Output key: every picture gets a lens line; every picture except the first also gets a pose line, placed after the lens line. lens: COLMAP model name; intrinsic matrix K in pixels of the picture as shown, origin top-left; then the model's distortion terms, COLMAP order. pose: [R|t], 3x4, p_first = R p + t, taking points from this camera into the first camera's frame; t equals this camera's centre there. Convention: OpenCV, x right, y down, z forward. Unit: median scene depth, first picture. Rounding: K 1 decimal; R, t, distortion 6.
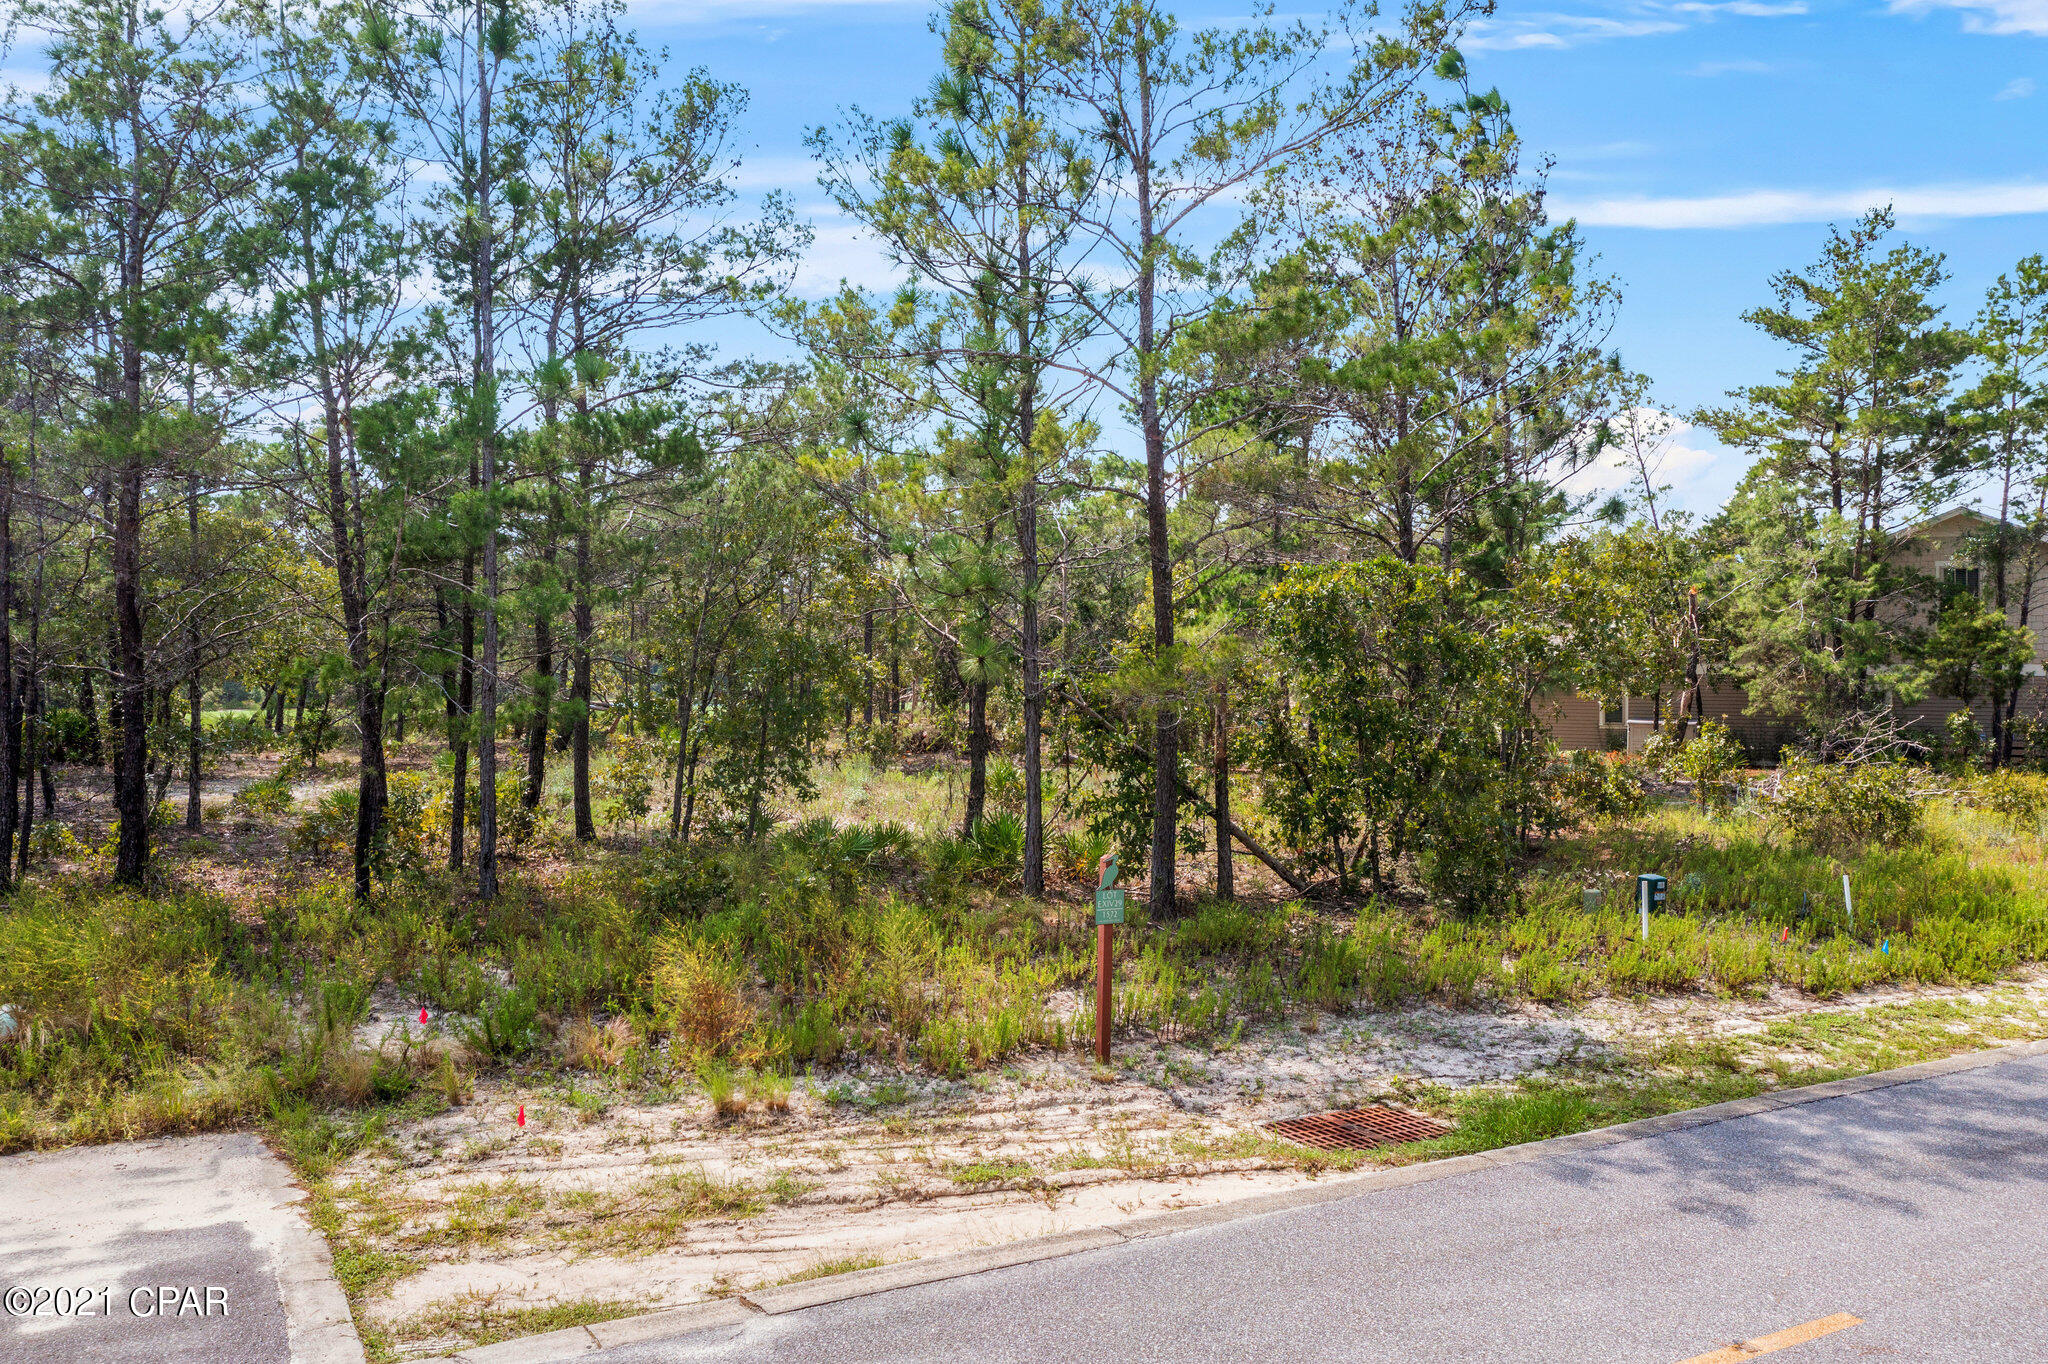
lens RADIAL K [[1726.5, 0, 1024.0], [0, 1726.5, 682.0], [0, 0, 1]] dist [0.000142, 0.009857]
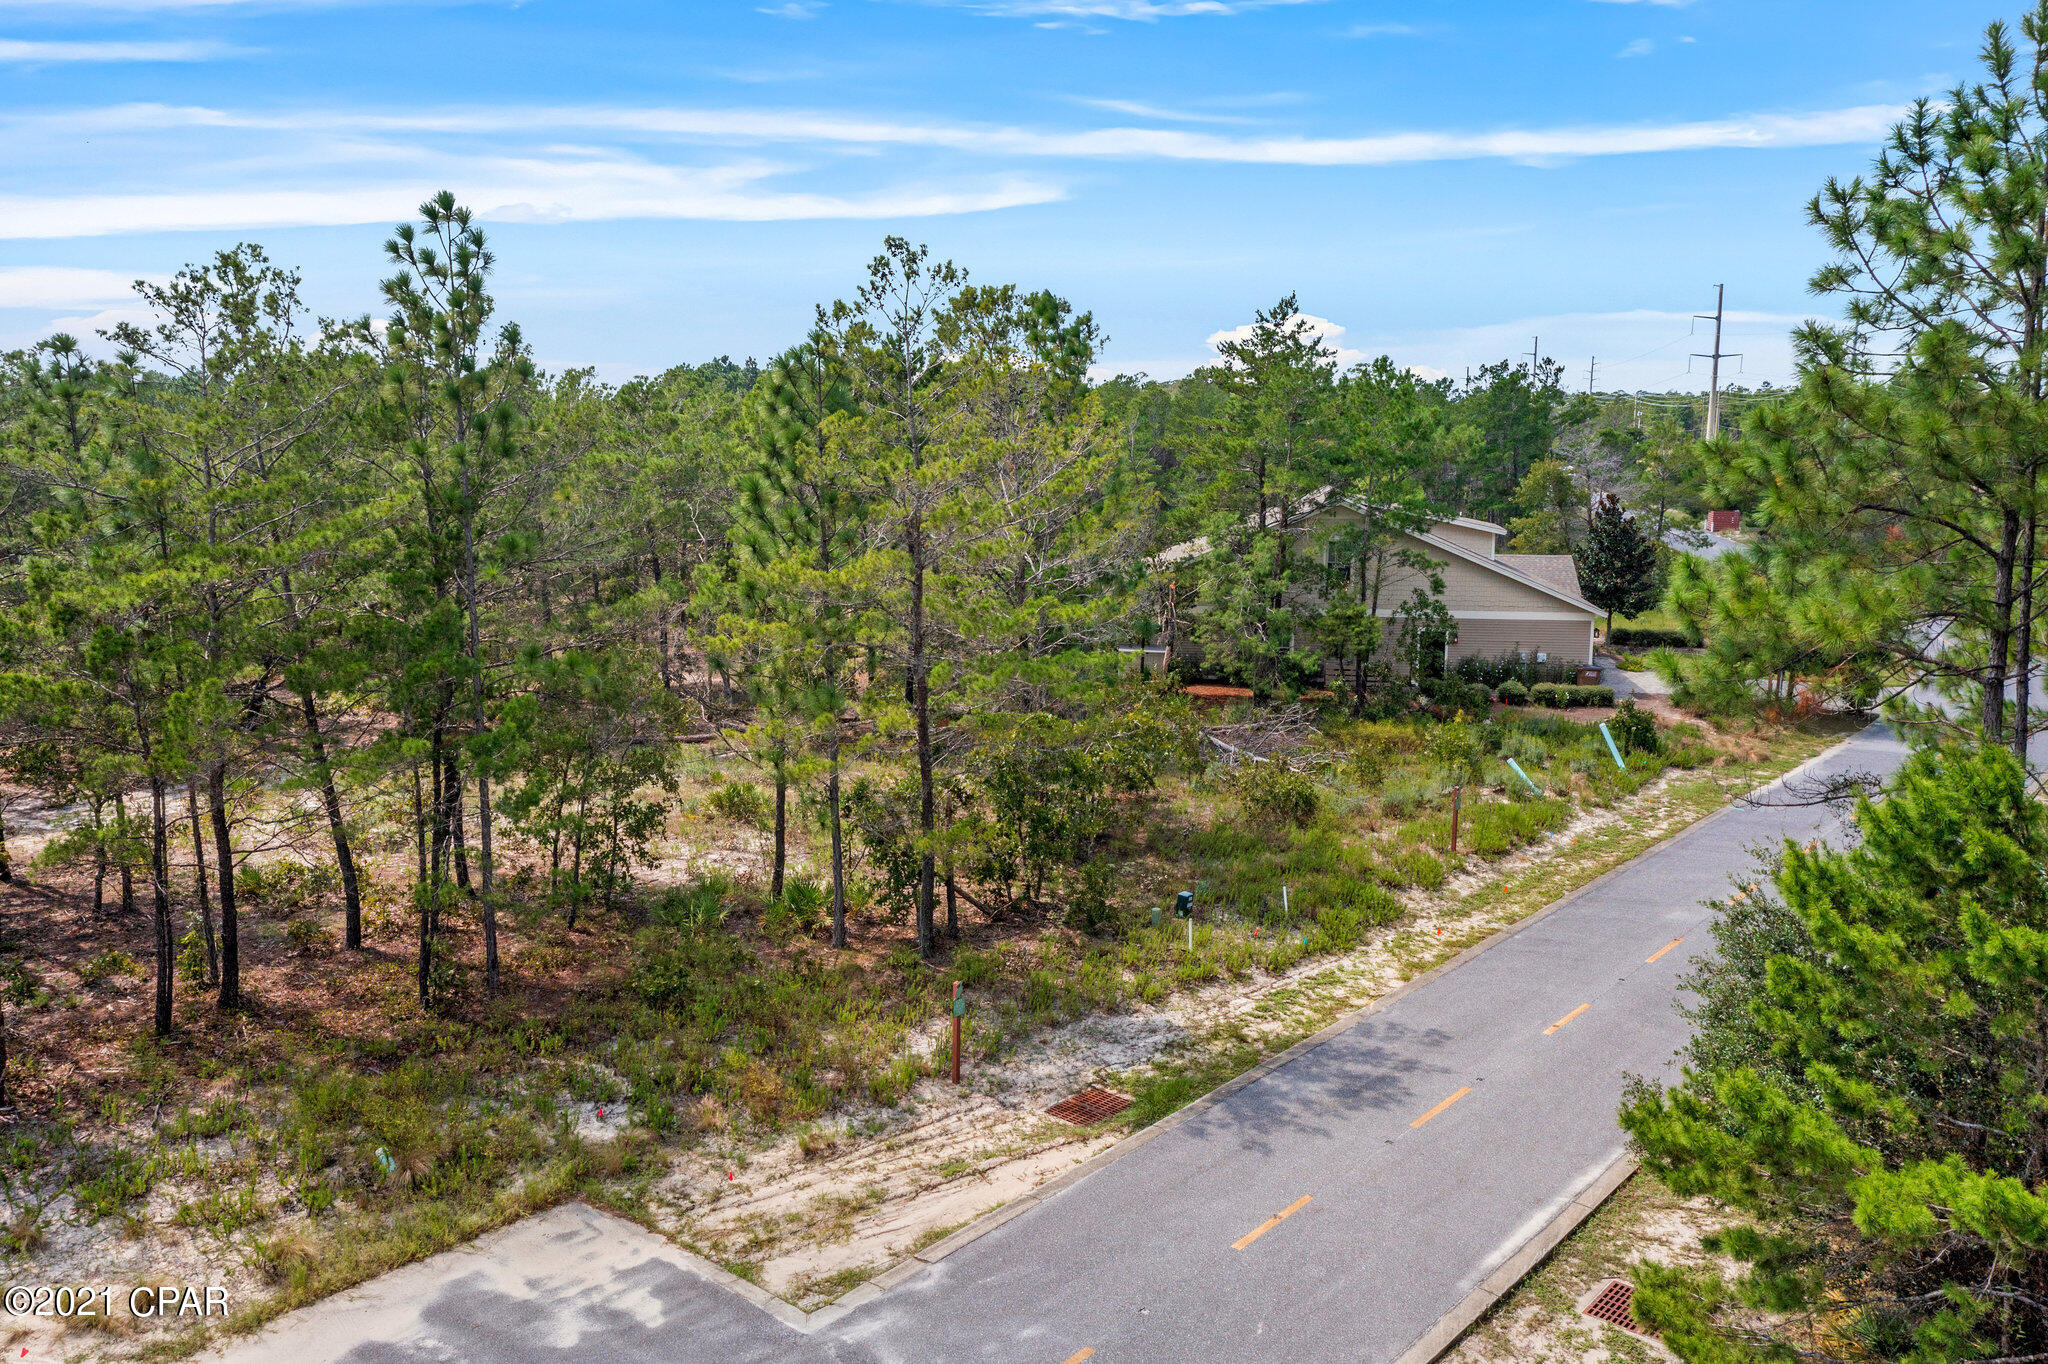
lens RADIAL K [[1726.5, 0, 1024.0], [0, 1726.5, 682.0], [0, 0, 1]] dist [0.000142, 0.009857]
pose [[0.946588, -0.066986, 0.315410, -0.451095], [0.013536, 0.985576, 0.168690, -0.537233], [-0.322161, -0.155411, 0.933842, -0.761202]]
